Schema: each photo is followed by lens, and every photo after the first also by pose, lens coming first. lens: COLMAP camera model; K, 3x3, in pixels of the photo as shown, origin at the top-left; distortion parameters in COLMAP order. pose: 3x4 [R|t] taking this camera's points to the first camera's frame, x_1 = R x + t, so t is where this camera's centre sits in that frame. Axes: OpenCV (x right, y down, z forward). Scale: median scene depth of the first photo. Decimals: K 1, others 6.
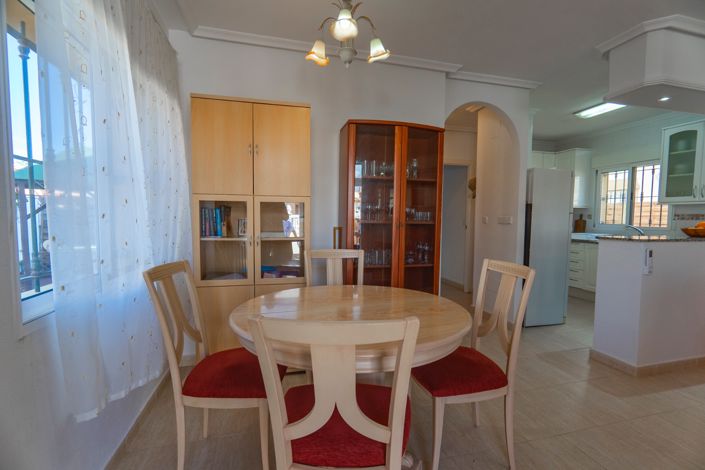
lens RADIAL K [[332.0, 0, 355.3], [0, 332.0, 236.4], [0, 0, 1]] dist [-0.005907, 0.000703]
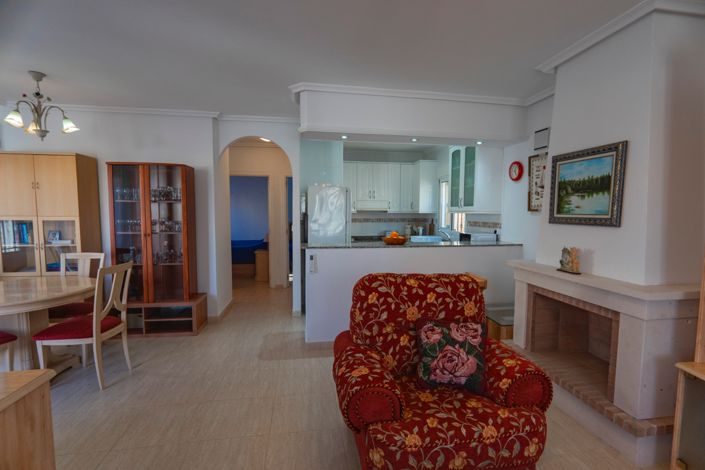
lens RADIAL K [[332.0, 0, 357.2], [0, 332.0, 236.1], [0, 0, 1]] dist [-0.005907, 0.000703]
pose [[0.993989, 0.001509, -0.109473, 0.806291], [-0.000240, 0.999933, 0.011612, -0.032576], [0.109483, -0.011516, 0.993922, -0.204871]]
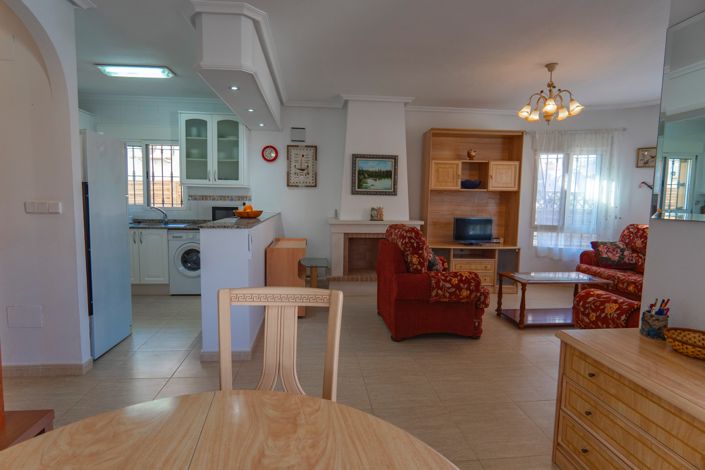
lens RADIAL K [[353.3, 0, 348.4], [0, 353.3, 229.8], [0, 0, 1]] dist [-0.001263, 0.000500]
pose [[0.187807, -0.097621, 0.977343, -0.083902], [0.043818, 0.994891, 0.090953, -0.041491], [-0.981228, 0.025744, 0.191125, 0.311278]]
